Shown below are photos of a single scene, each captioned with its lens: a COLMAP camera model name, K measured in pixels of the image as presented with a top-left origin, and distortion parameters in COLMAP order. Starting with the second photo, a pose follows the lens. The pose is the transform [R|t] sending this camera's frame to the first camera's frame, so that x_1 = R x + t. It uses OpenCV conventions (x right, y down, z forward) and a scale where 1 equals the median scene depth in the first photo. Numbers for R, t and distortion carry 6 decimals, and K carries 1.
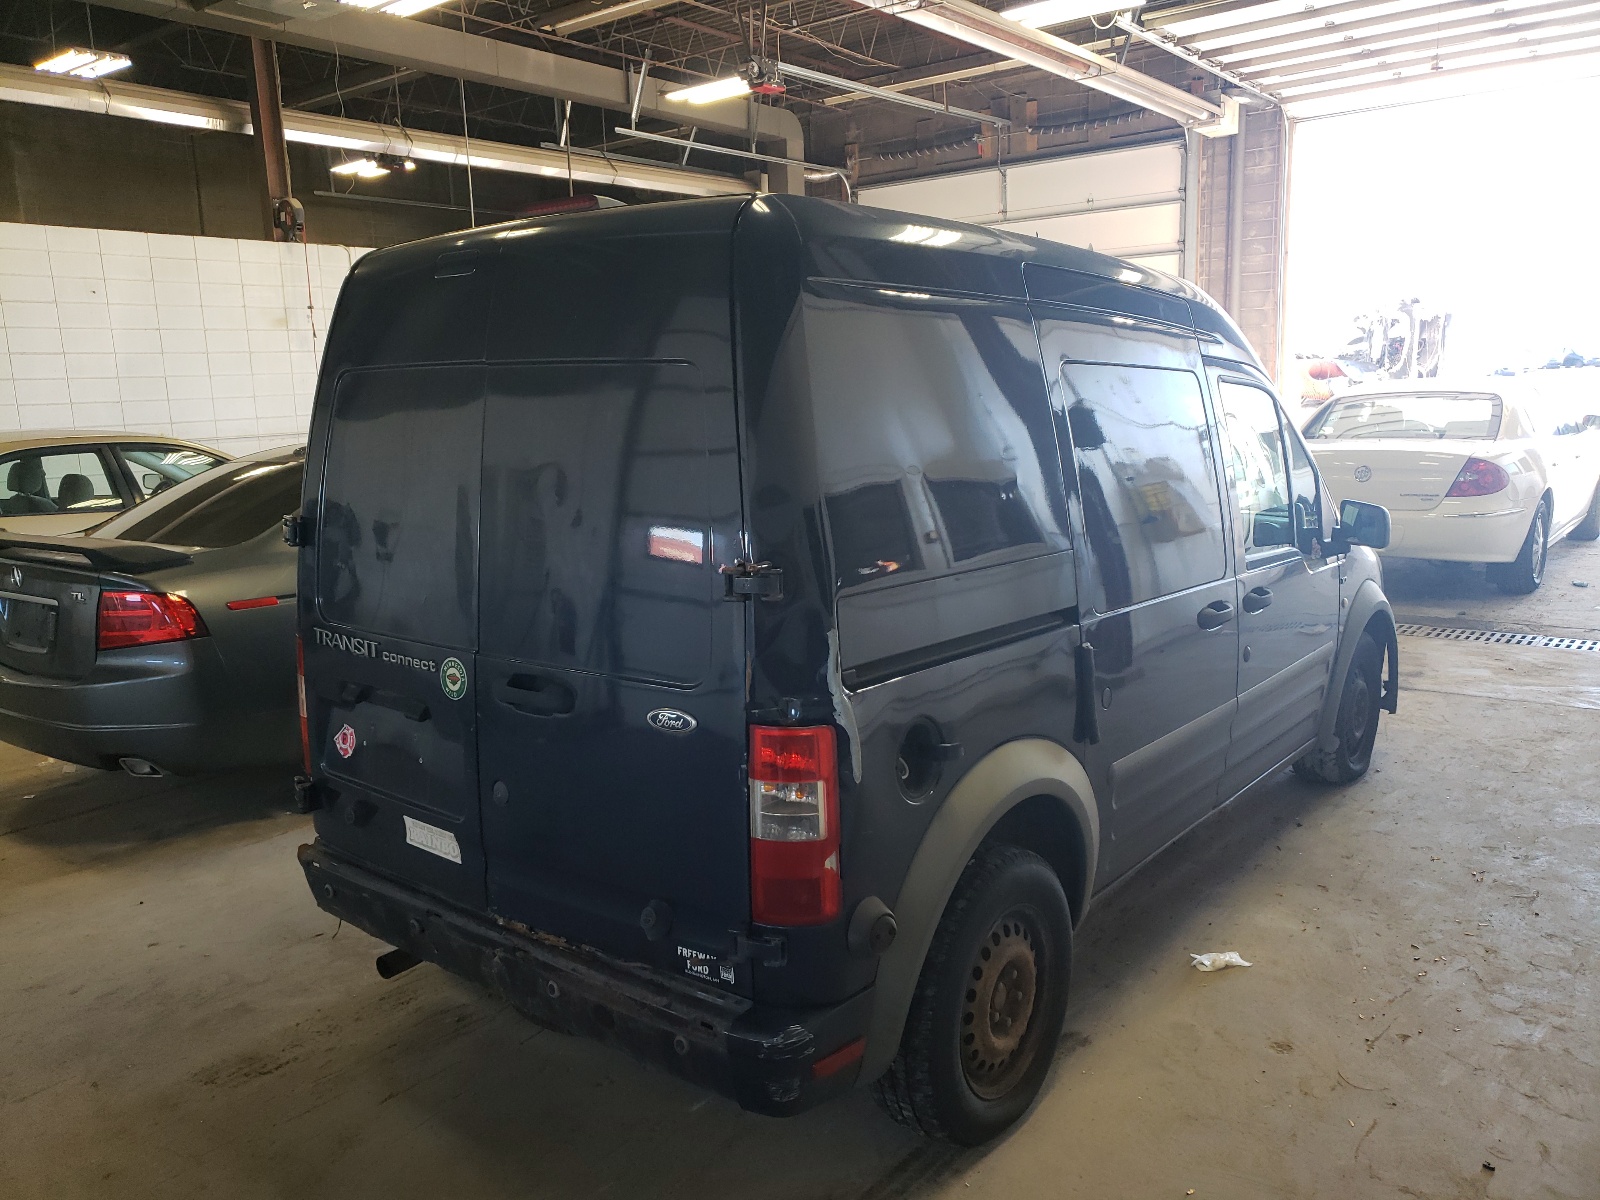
lens RADIAL K [[1288.6, 0, 799.4], [0, 1288.6, 634.4], [0, 0, 1]] dist [-0.011078, -0.010226]
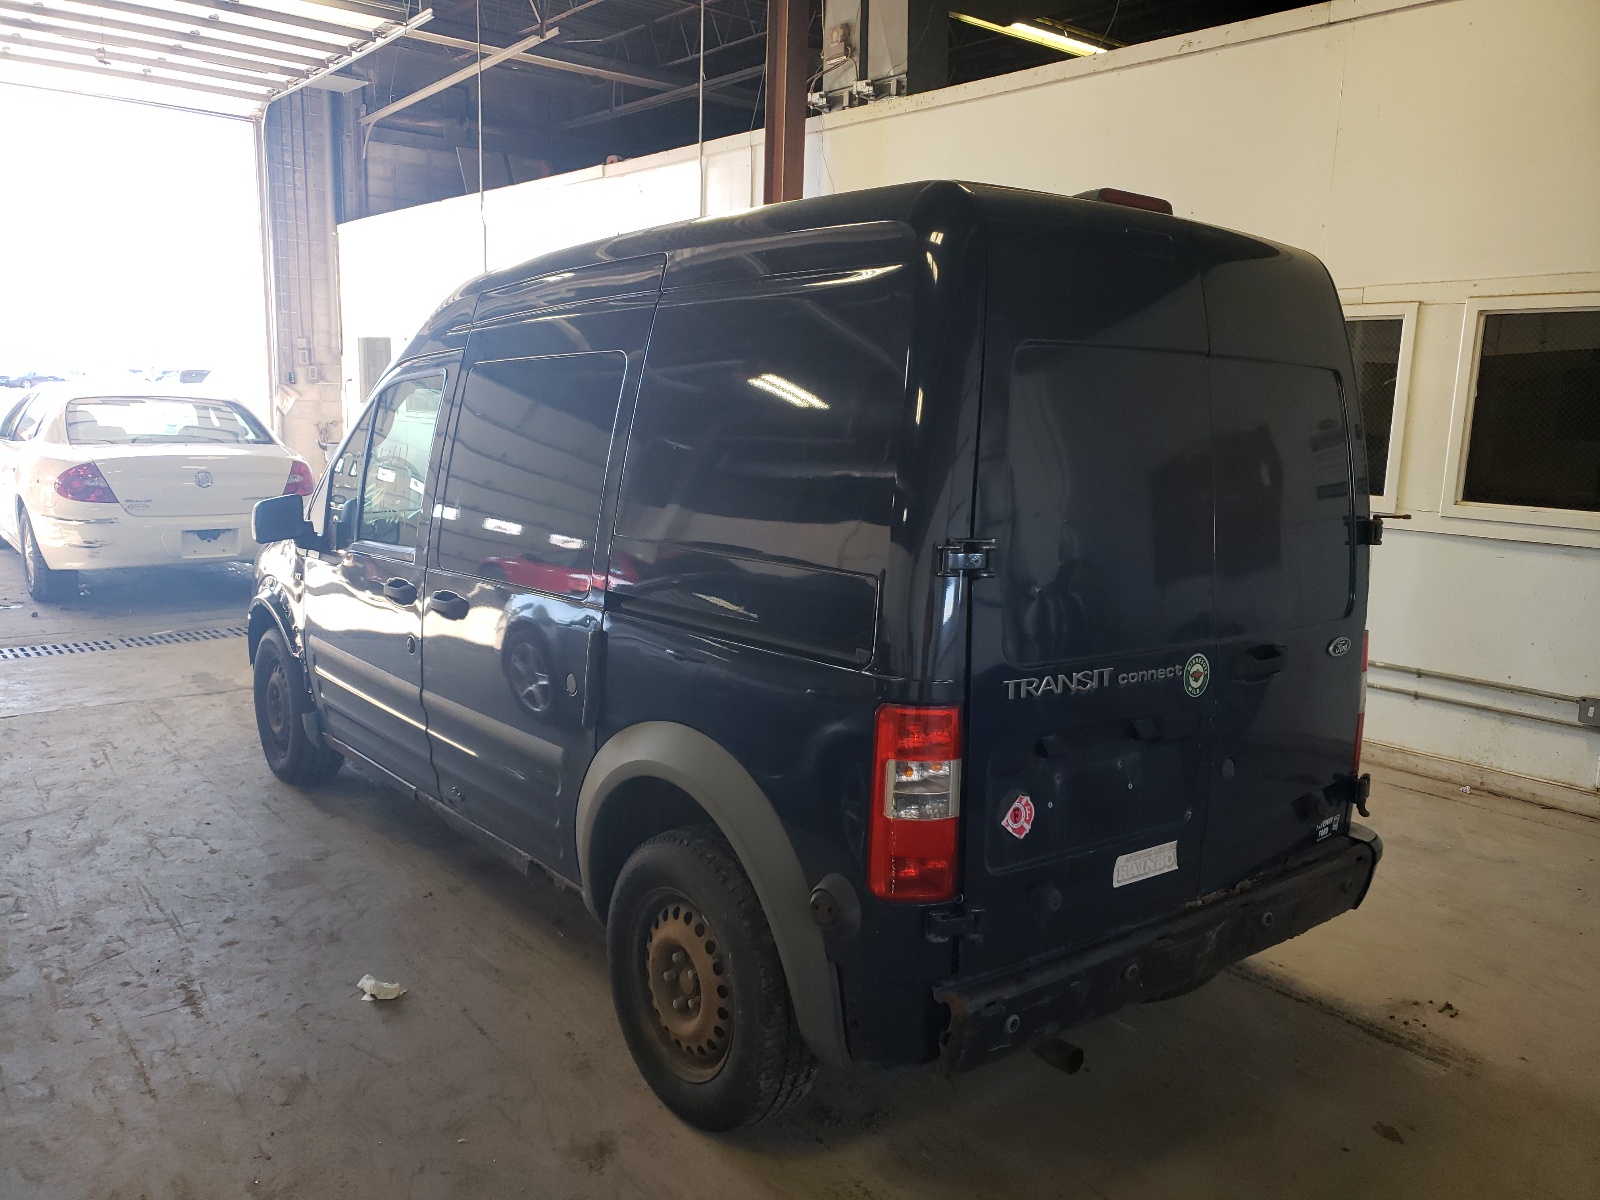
lens RADIAL K [[1232.1, 0, 800.0], [0, 1232.1, 600.0], [0, 0, 1]] dist [-0.006355, 0.049083]
pose [[0.212519, -0.121150, 0.969618, -1.152182], [0.147783, 0.984855, 0.090663, -0.141603], [-0.965917, 0.124026, 0.227204, 0.998432]]
